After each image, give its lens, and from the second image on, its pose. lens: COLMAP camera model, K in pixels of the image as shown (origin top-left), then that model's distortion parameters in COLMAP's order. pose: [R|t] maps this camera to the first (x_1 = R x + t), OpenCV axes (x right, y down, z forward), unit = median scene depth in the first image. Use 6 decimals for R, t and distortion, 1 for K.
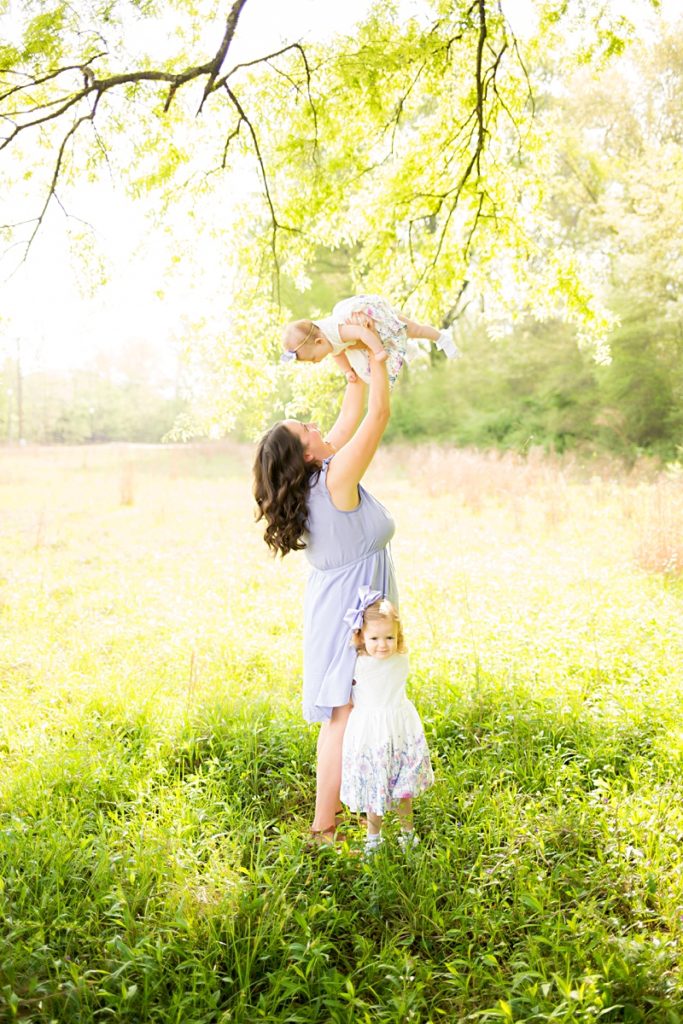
lens RADIAL K [[999.5, 0, 290.7], [0, 999.5, 513.5], [0, 0, 1]] dist [-0.003991, 0.010425]
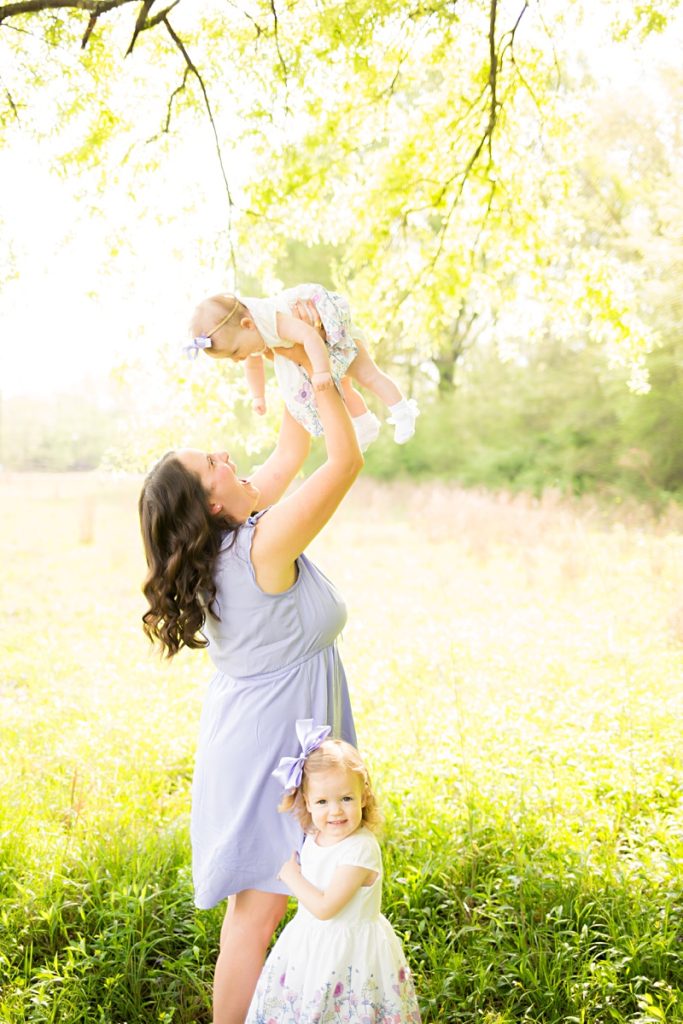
lens RADIAL K [[999.5, 0, 290.7], [0, 999.5, 513.5], [0, 0, 1]] dist [-0.003991, 0.010425]
pose [[0.999595, 0.026144, -0.011219, 0.039036], [-0.026489, 0.999141, -0.031854, -0.017085], [0.010376, 0.032138, 0.999430, 0.178788]]
